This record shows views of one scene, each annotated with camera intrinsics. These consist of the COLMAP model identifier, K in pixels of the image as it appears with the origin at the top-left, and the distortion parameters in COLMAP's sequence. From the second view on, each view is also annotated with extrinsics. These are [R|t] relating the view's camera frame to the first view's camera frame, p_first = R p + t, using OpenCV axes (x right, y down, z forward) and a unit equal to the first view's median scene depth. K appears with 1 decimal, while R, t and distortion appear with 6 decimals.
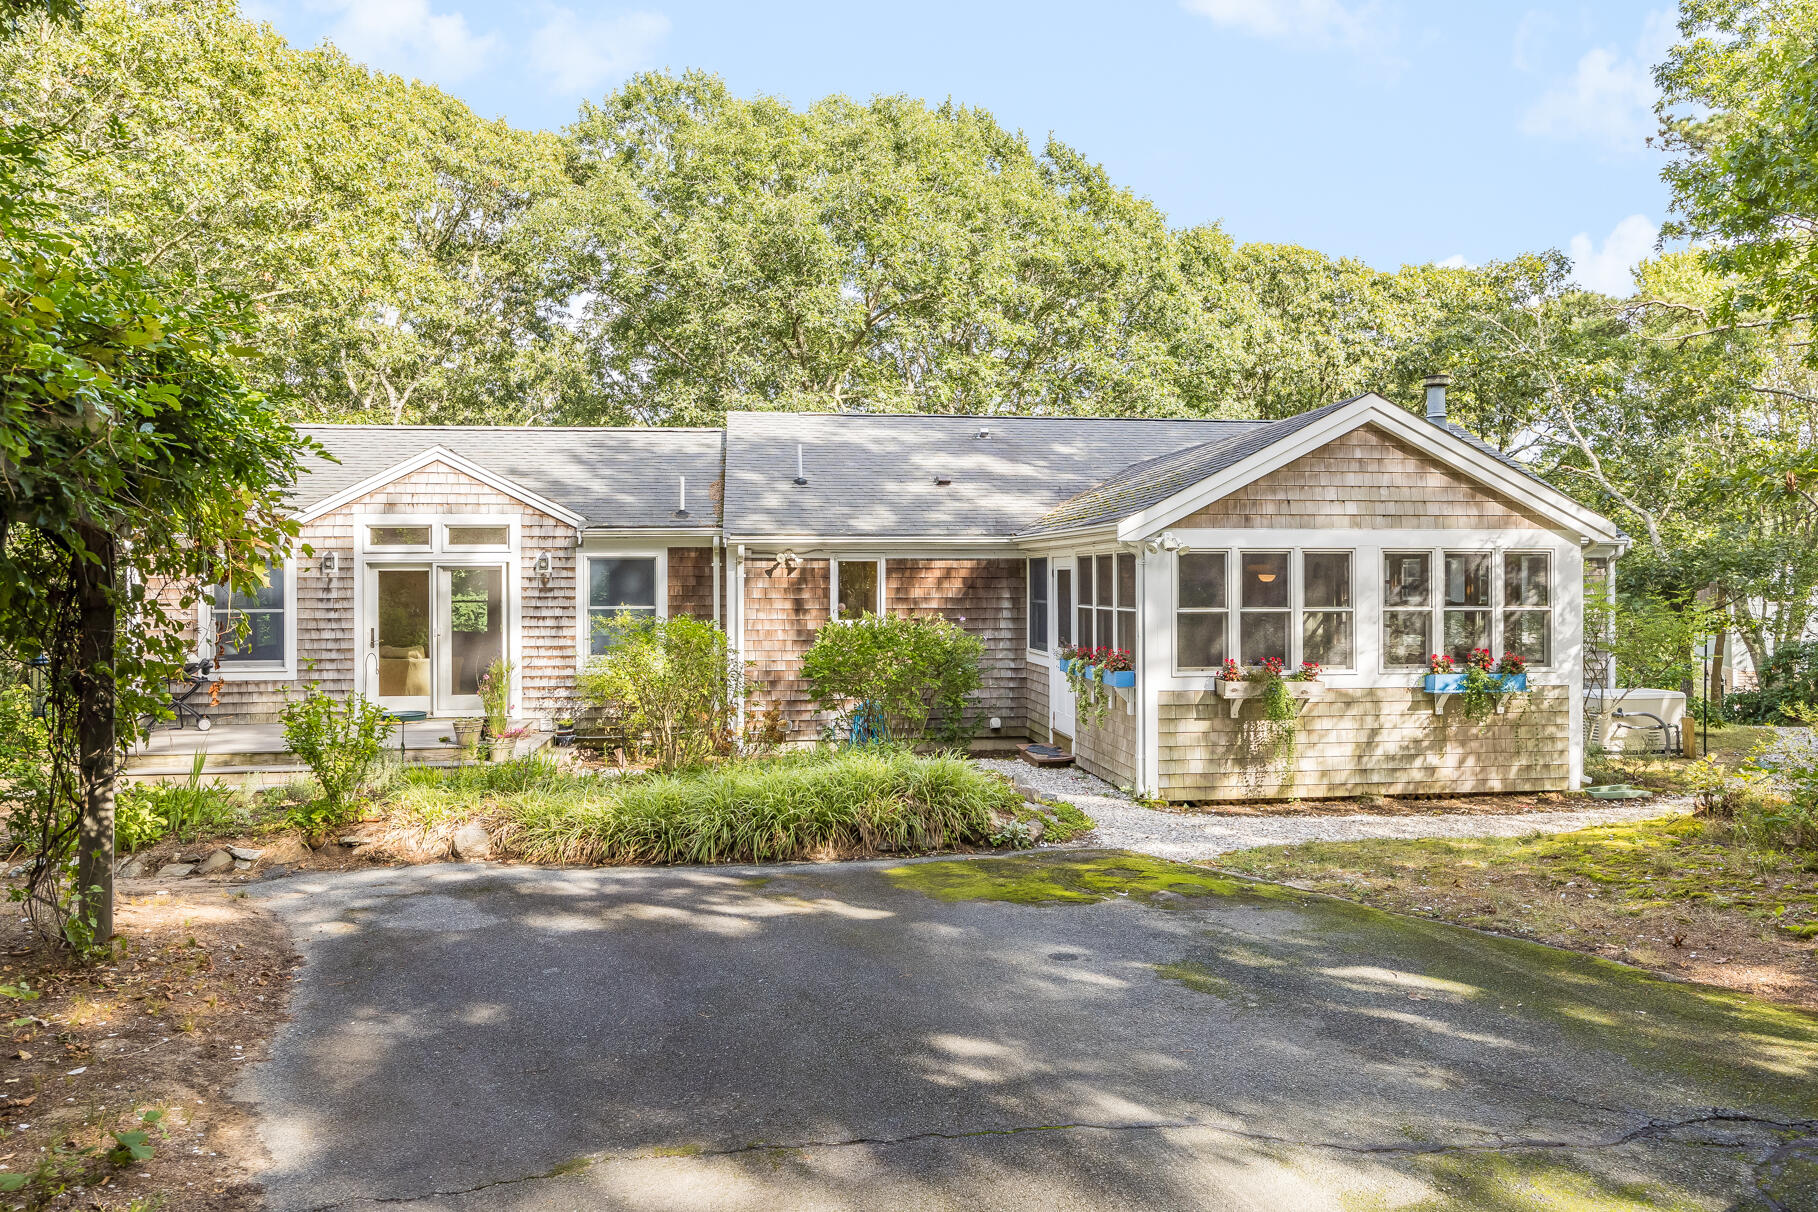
lens RADIAL K [[1135.2, 0, 909.0], [0, 1135.2, 606.0], [0, 0, 1]] dist [0.006641, 0.002732]
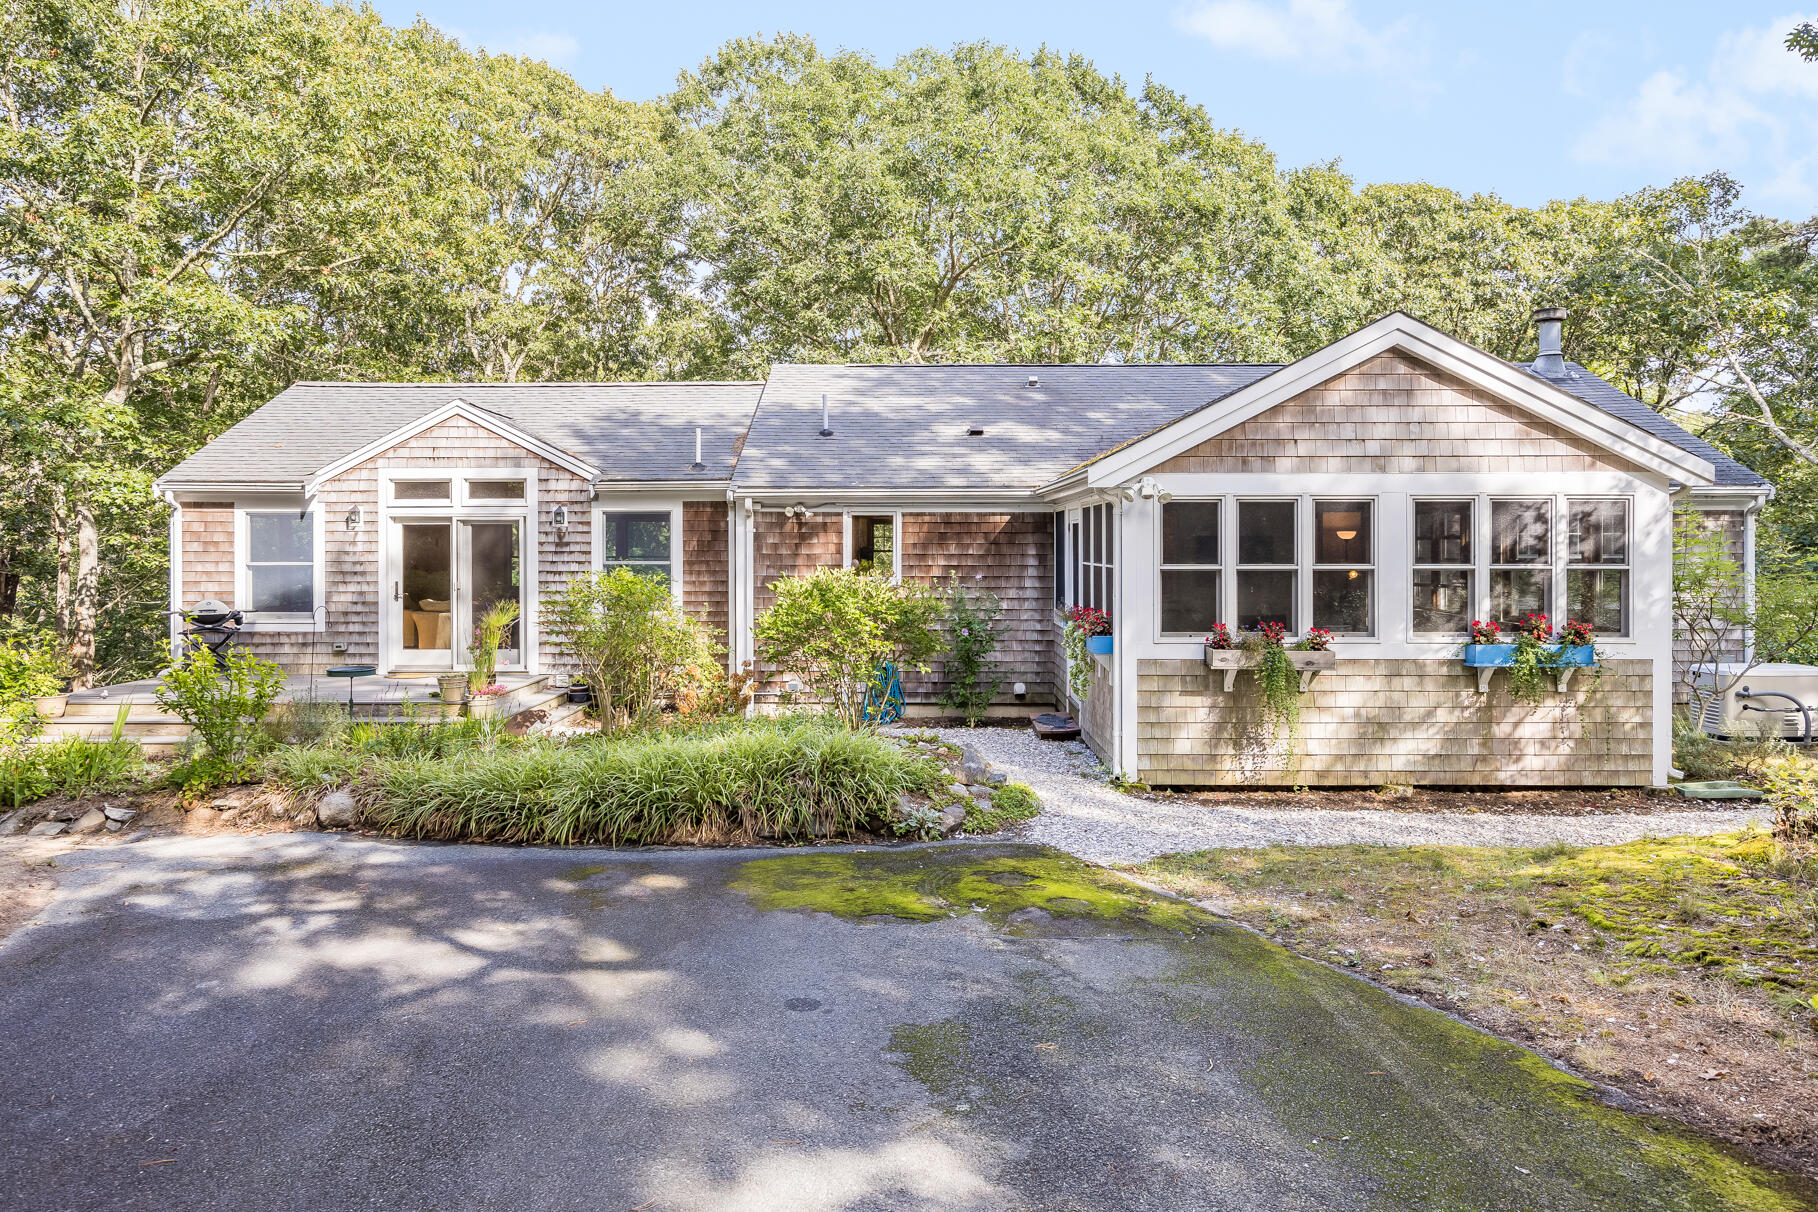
lens RADIAL K [[1101.2, 0, 906.5], [0, 1101.2, 569.0], [0, 0, 1]] dist [0.008924, 0.002652]
pose [[0.990685, 0.006073, -0.136041, 0.107834], [-0.005781, 0.999980, 0.002542, 0.003000], [0.136053, -0.001732, 0.990700, 0.091991]]
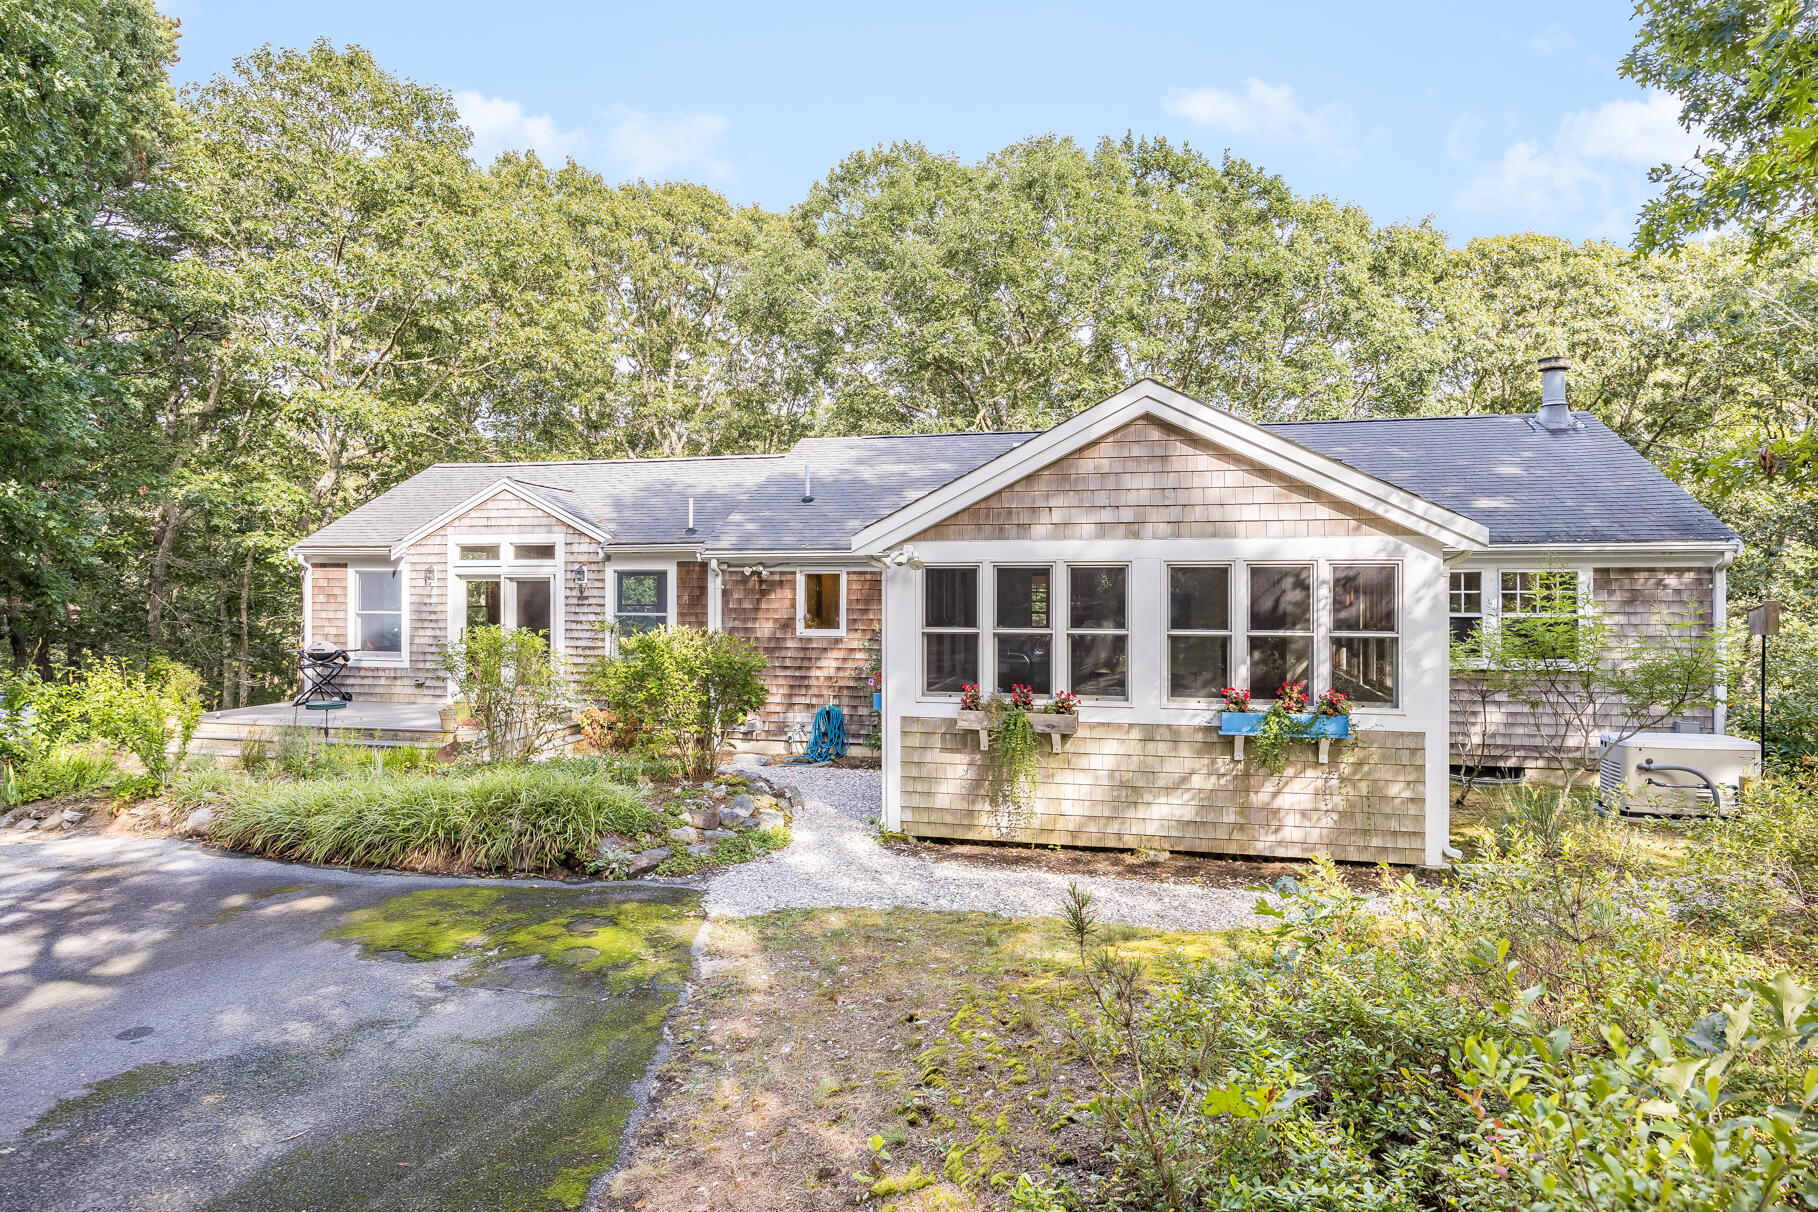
lens RADIAL K [[970.5, 0, 907.9], [0, 970.5, 610.8], [0, 0, 1]] dist [0.002237, 0.000357]
pose [[0.940560, 0.012815, -0.339386, 0.335415], [-0.011343, 0.999916, 0.006320, -0.011122], [0.339438, -0.002095, 0.940626, 0.174796]]
